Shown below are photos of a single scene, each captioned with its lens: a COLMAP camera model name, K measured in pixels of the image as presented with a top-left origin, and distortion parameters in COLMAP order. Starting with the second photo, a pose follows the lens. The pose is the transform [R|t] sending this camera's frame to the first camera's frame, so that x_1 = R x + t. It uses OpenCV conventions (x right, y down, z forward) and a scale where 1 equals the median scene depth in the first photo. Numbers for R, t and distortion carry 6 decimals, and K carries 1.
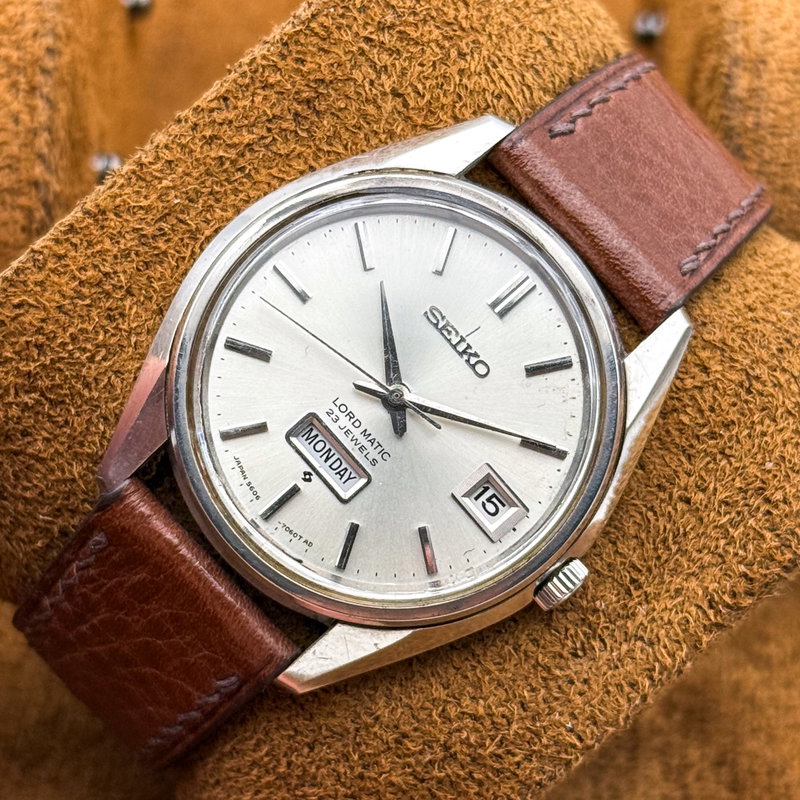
lens RADIAL K [[2662.5, 0, 380.2], [0, 2662.5, 397.7], [0, 0, 1]] dist [-0.097319, 0.179526]
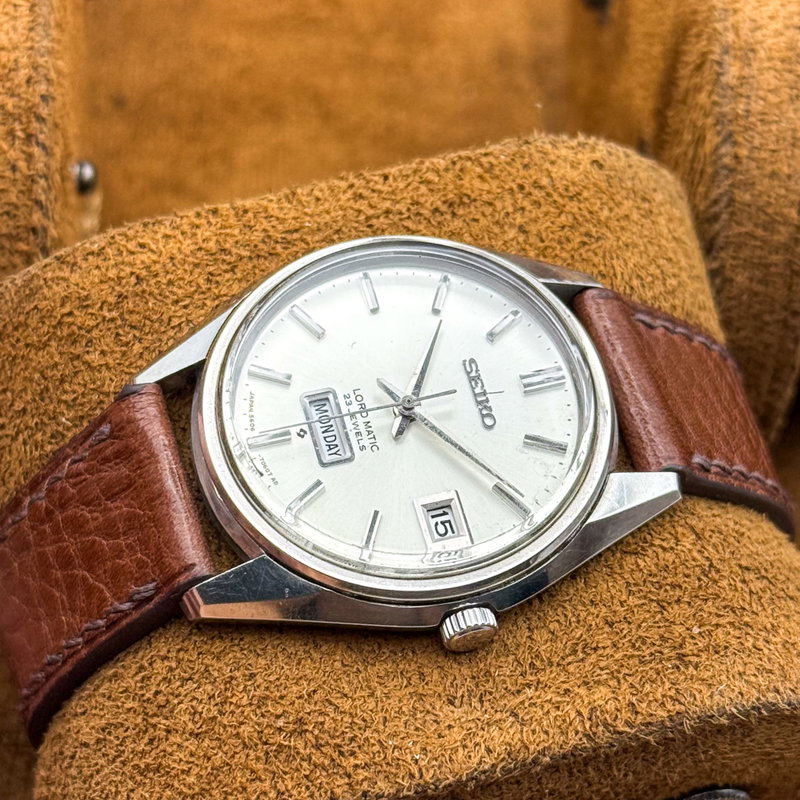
lens RADIAL K [[2662.5, 0, 380.2], [0, 2662.5, 397.7], [0, 0, 1]] dist [-0.097319, 0.179526]
pose [[0.895584, 0.403121, -0.188208, 0.195452], [-0.444528, 0.793710, -0.415235, 0.444991], [-0.018007, 0.455541, 0.890032, 0.023978]]
